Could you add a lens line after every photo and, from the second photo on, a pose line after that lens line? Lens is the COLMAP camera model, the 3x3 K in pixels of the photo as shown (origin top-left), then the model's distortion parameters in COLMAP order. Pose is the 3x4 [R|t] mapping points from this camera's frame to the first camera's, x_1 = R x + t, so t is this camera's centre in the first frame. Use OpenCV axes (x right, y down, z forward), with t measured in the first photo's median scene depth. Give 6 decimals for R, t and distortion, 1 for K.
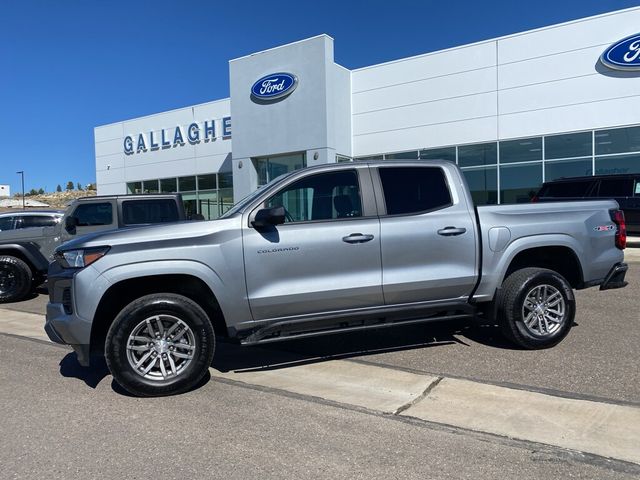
lens RADIAL K [[456.6, 0, 320.0], [0, 456.6, 240.0], [0, 0, 1]] dist [0.005657, -0.001188]
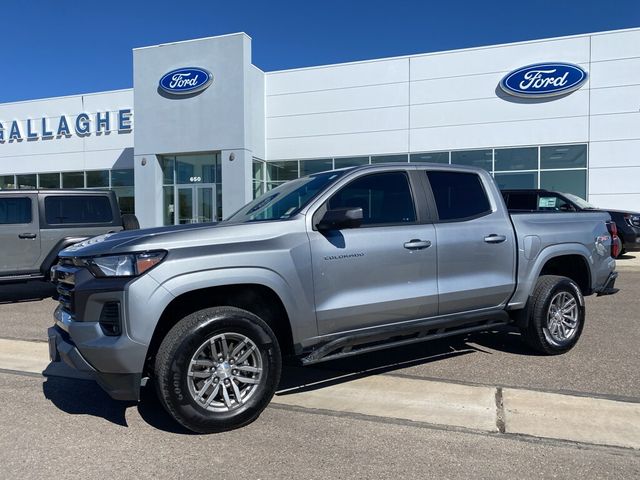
lens RADIAL K [[456.4, 0, 293.6], [0, 456.4, 240.5], [0, 0, 1]] dist [0.000309, -0.001783]
pose [[0.973979, 0.016541, 0.226035, -0.348051], [-0.014405, 0.999835, -0.011096, 0.001860], [-0.226181, 0.007551, 0.974056, 0.131166]]
